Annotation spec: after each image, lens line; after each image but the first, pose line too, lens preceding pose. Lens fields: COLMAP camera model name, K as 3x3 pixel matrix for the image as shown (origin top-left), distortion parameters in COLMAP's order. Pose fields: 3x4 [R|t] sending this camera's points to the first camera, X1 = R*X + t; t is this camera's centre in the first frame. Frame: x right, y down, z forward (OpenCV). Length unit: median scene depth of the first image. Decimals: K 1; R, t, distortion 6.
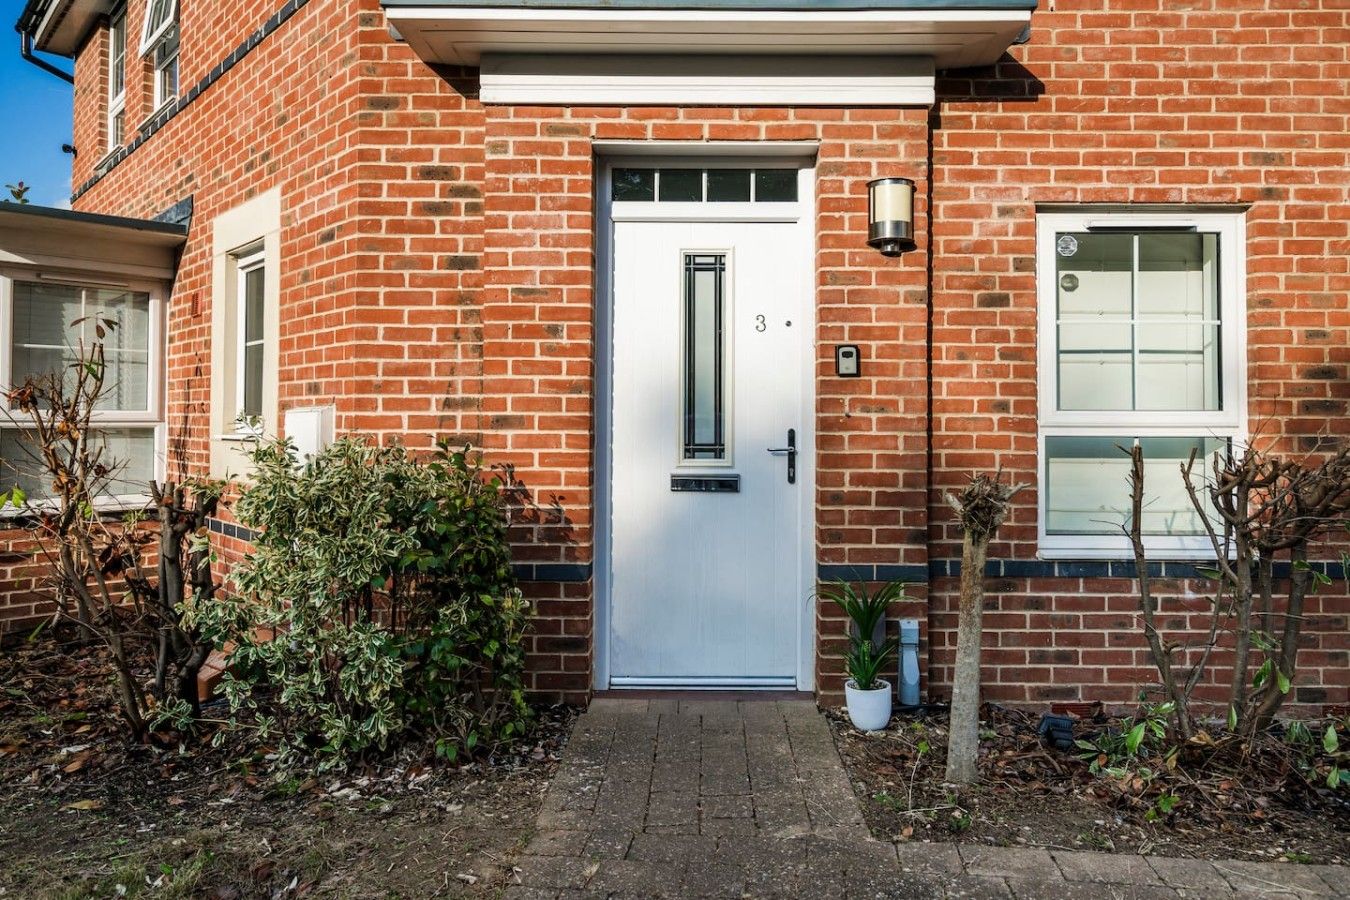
lens RADIAL K [[971.5, 0, 672.9], [0, 971.5, 415.2], [0, 0, 1]] dist [0.000820, 0.002805]
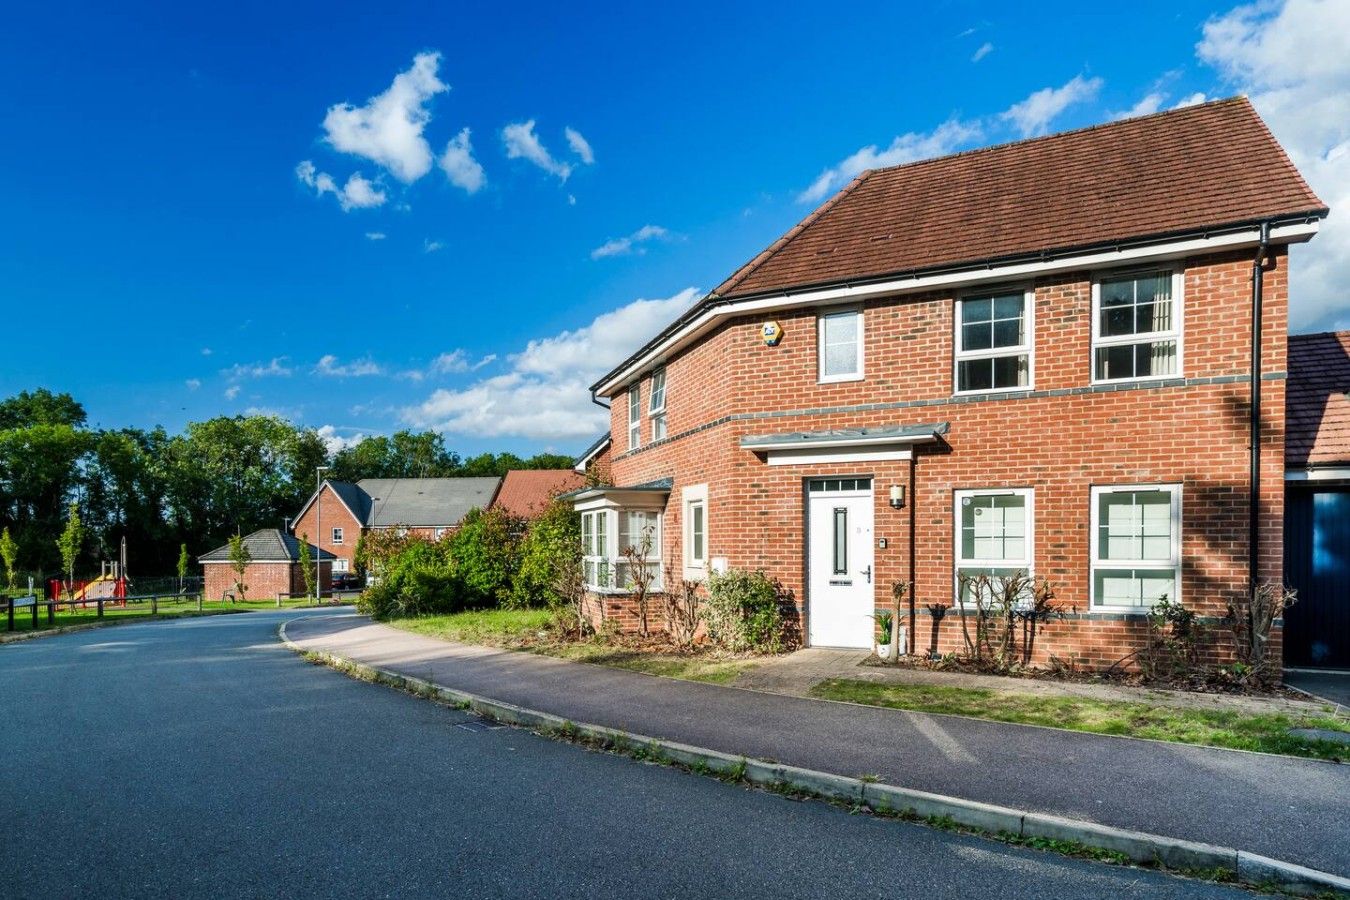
lens RADIAL K [[971.5, 0, 672.9], [0, 971.5, 415.2], [0, 0, 1]] dist [0.000820, 0.002805]
pose [[0.936378, -0.049977, -0.347416, 0.627804], [0.007050, 0.992289, -0.123741, -0.080047], [0.350921, 0.113419, 0.929511, -2.112019]]
